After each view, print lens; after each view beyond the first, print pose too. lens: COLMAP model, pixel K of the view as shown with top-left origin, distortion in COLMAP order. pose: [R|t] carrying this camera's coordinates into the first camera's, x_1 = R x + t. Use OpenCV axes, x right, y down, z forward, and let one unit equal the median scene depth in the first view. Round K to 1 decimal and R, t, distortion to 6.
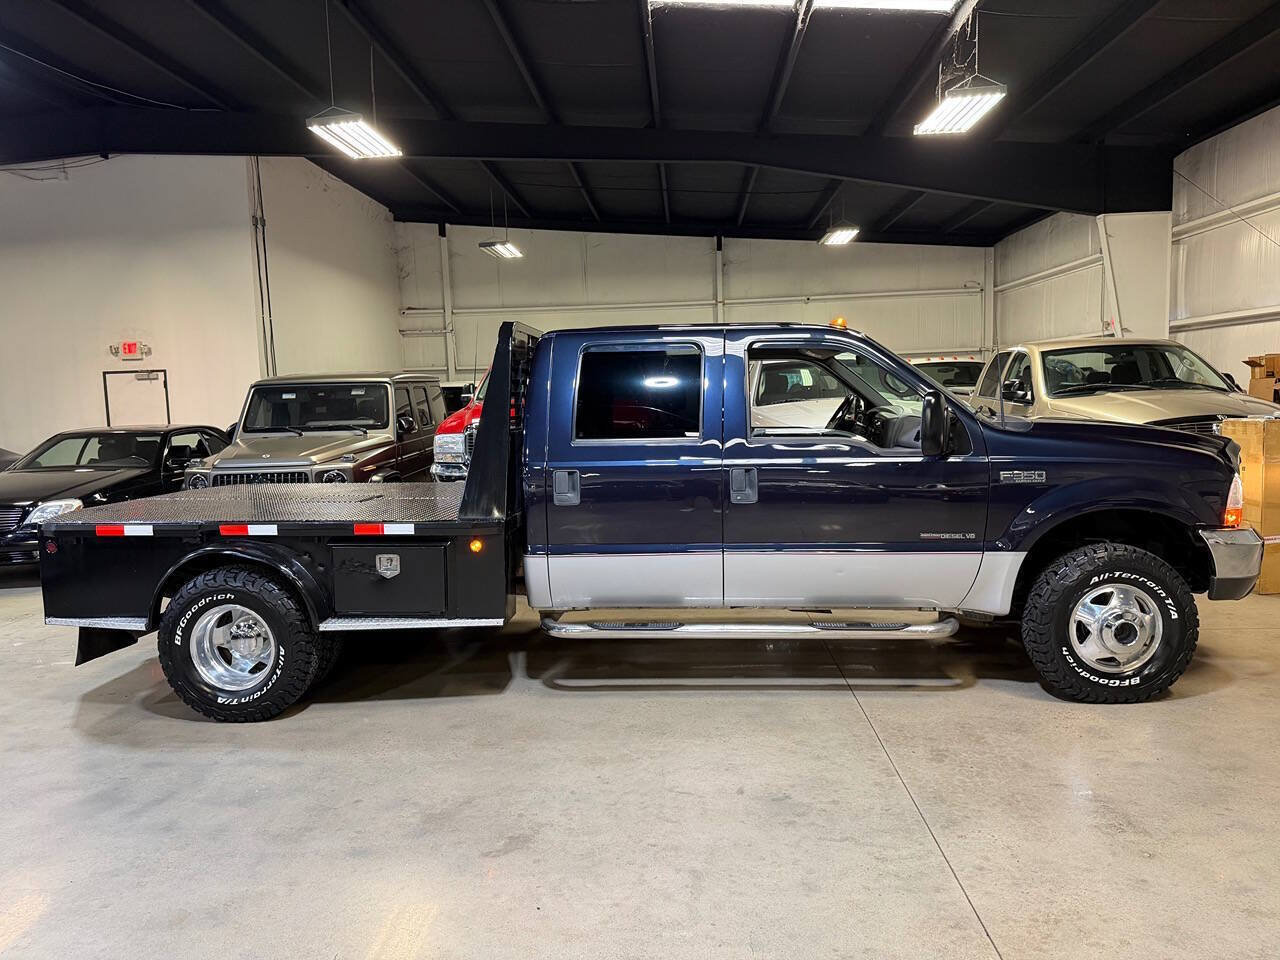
lens RADIAL K [[909.9, 0, 635.7], [0, 909.9, 473.5], [0, 0, 1]] dist [0.038634, -0.046148]
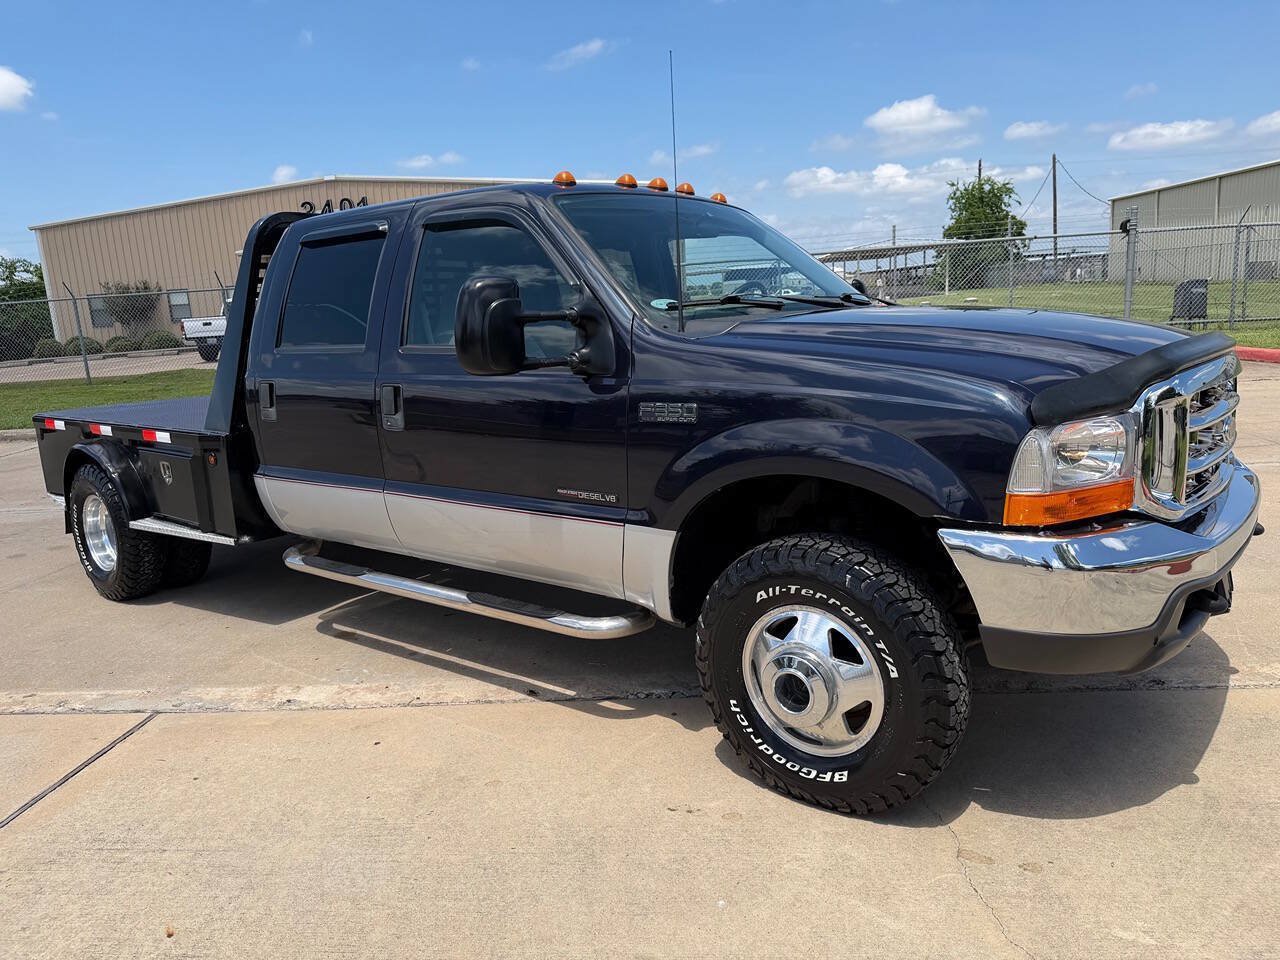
lens RADIAL K [[909.9, 0, 646.0], [0, 909.9, 475.8], [0, 0, 1]] dist [0.038634, -0.046148]
pose [[0.821370, 0.081055, -0.564608, 0.729935], [-0.016594, 0.992829, 0.118390, -0.024731], [0.570155, -0.087873, 0.816824, 0.465426]]
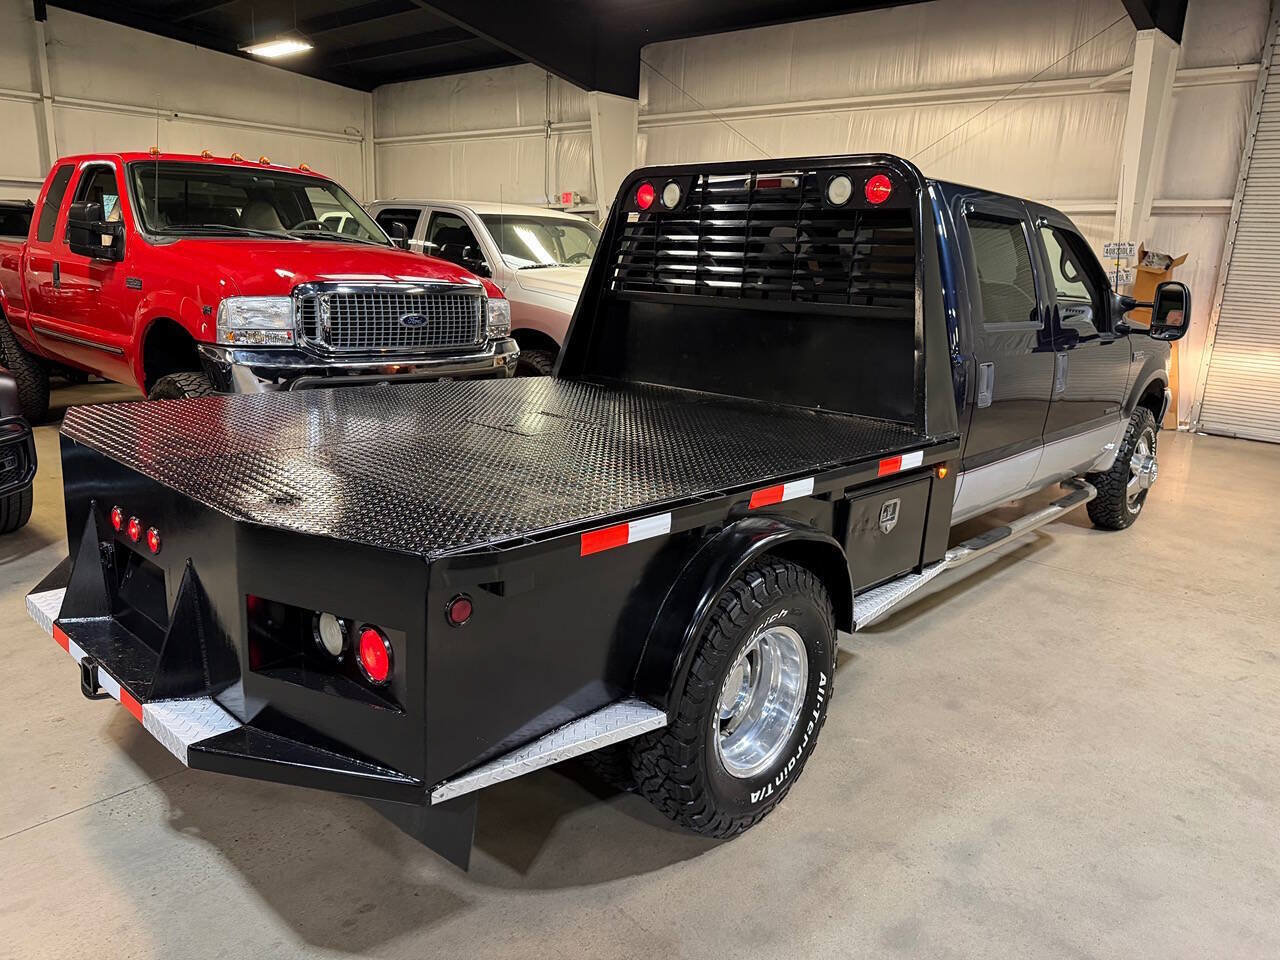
lens RADIAL K [[909.9, 0, 647.9], [0, 909.9, 493.4], [0, 0, 1]] dist [0.038634, -0.046148]
pose [[0.618867, -0.142773, 0.772412, -0.883795], [0.009009, 0.984568, 0.174770, -0.030783], [-0.785444, -0.101200, 0.610603, 0.723862]]
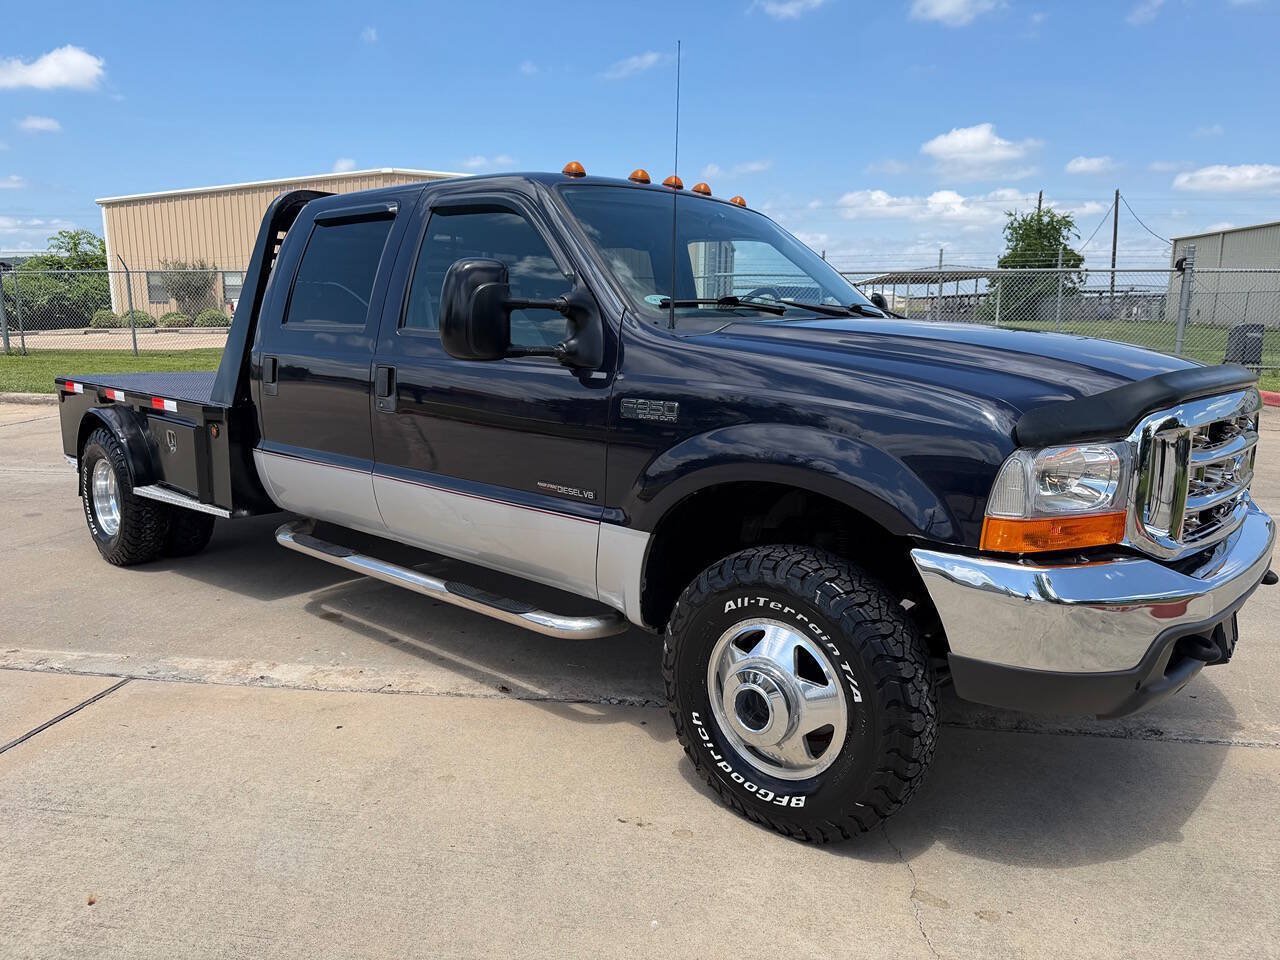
lens RADIAL K [[909.9, 0, 640.0], [0, 909.9, 470.3], [0, 0, 1]] dist [0.038634, -0.046148]
pose [[0.788016, 0.130116, -0.601747, 0.749843], [-0.083551, 0.990971, 0.104864, -0.017782], [0.609958, -0.032358, 0.791773, 0.500834]]
